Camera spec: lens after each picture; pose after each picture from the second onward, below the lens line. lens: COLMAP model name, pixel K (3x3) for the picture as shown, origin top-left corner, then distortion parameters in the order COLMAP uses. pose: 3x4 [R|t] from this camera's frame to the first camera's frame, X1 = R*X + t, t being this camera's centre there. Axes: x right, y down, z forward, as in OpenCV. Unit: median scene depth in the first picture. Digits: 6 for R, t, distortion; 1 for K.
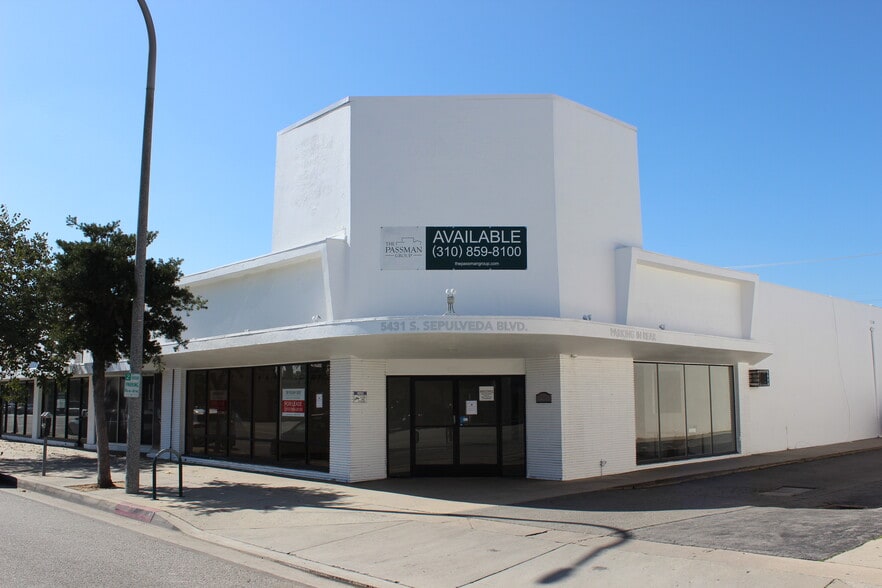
lens RADIAL K [[821.8, 0, 441.0], [0, 821.8, 294.0], [0, 0, 1]] dist [-0.118729, 0.002803]
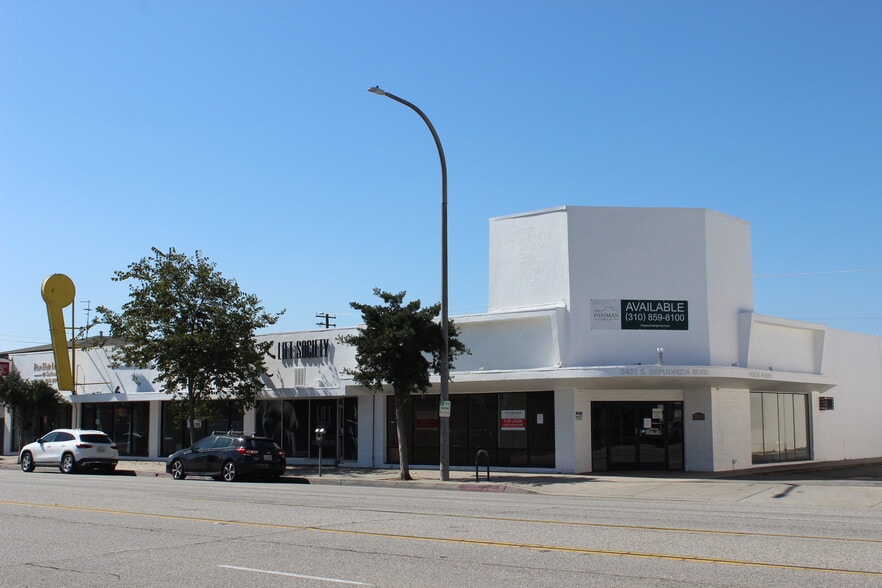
lens RADIAL K [[1126.3, 0, 441.0], [0, 1126.3, 294.0], [0, 0, 1]] dist [-0.058856, -0.011850]
pose [[0.994005, 0.015275, 0.108258, -0.554647], [-0.016790, 0.999773, 0.013101, -0.113016], [-0.108033, -0.014840, 0.994036, -0.956878]]
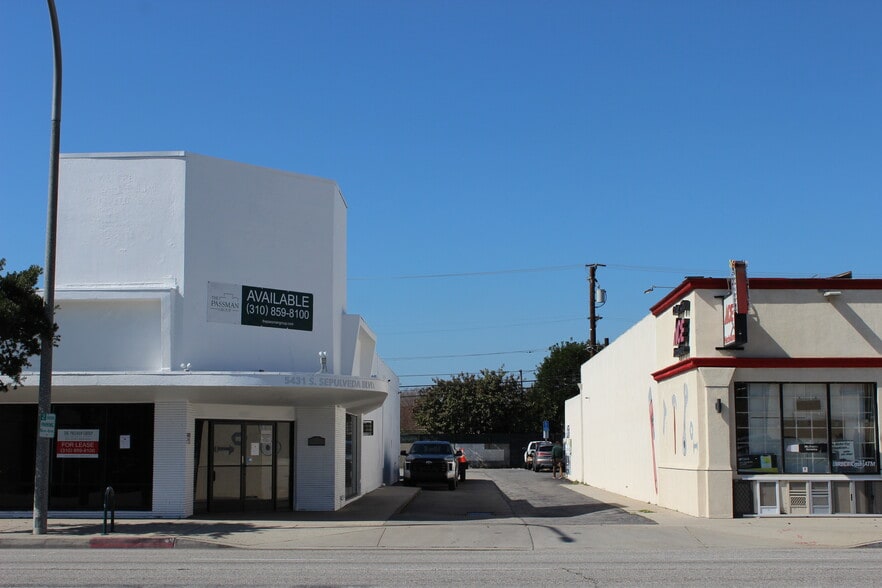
lens RADIAL K [[1262.4, 0, 441.0], [0, 1262.4, 294.0], [0, 0, 1]] dist [-0.036401, 0.007383]
pose [[0.695981, 0.093154, 0.711992, -1.042904], [-0.095890, 0.994726, -0.036412, -0.034202], [-0.711629, -0.042931, 0.701242, -0.383391]]
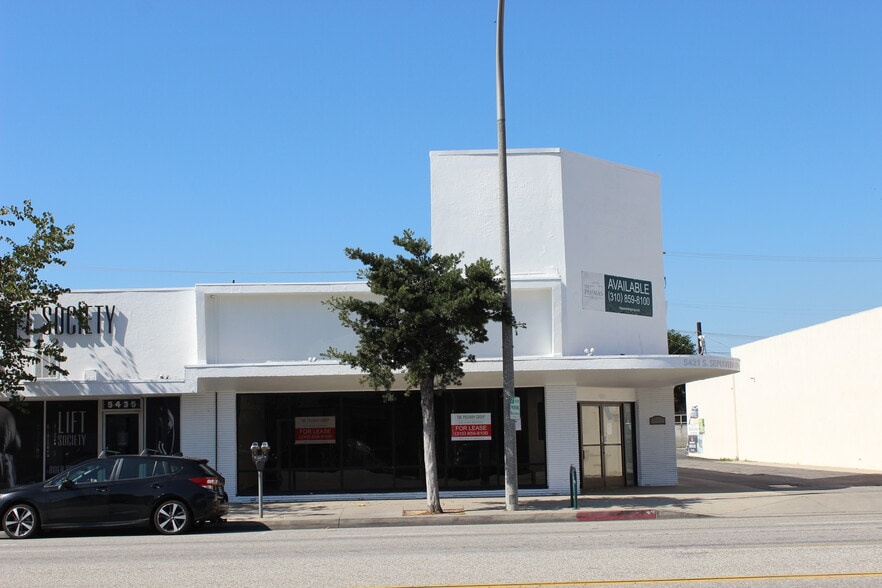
lens RADIAL K [[1262.4, 0, 441.0], [0, 1262.4, 294.0], [0, 0, 1]] dist [-0.036401, 0.007383]
pose [[0.656195, 0.076167, 0.750737, -1.522135], [-0.078938, 0.996363, -0.032091, 0.022120], [-0.750451, -0.038204, 0.659821, -0.012824]]
